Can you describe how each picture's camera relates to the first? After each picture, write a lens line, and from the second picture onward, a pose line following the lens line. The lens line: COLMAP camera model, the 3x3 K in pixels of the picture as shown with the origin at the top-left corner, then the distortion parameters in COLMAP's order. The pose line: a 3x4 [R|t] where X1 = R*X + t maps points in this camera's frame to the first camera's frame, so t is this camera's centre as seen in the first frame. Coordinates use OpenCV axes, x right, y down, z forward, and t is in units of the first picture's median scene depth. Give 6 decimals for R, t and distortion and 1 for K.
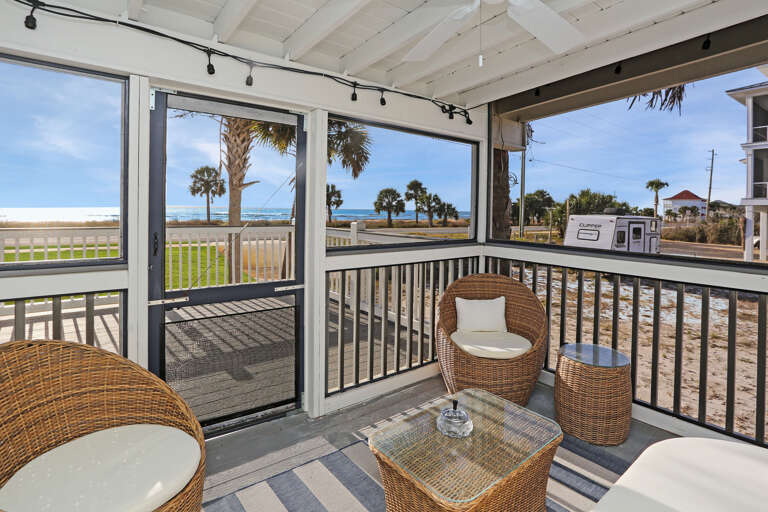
lens RADIAL K [[393.4, 0, 384.9], [0, 393.4, 225.8], [0, 0, 1]] dist [-0.000311, 0.000302]
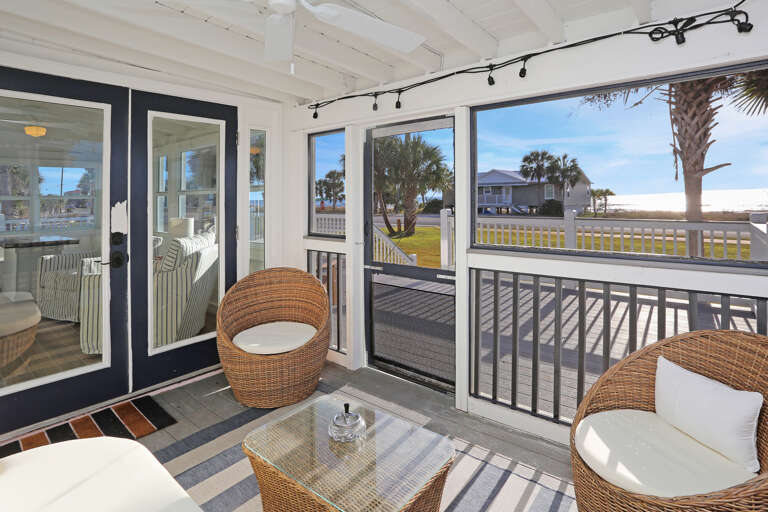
lens RADIAL K [[391.4, 0, 385.1], [0, 391.4, 212.0], [0, 0, 1]] dist [-0.000302, 0.000712]
pose [[0.266767, 0.007148, -0.963735, 0.733752], [-0.022279, 0.999751, 0.001249, -0.018474], [0.963504, 0.021138, 0.266860, 0.527483]]
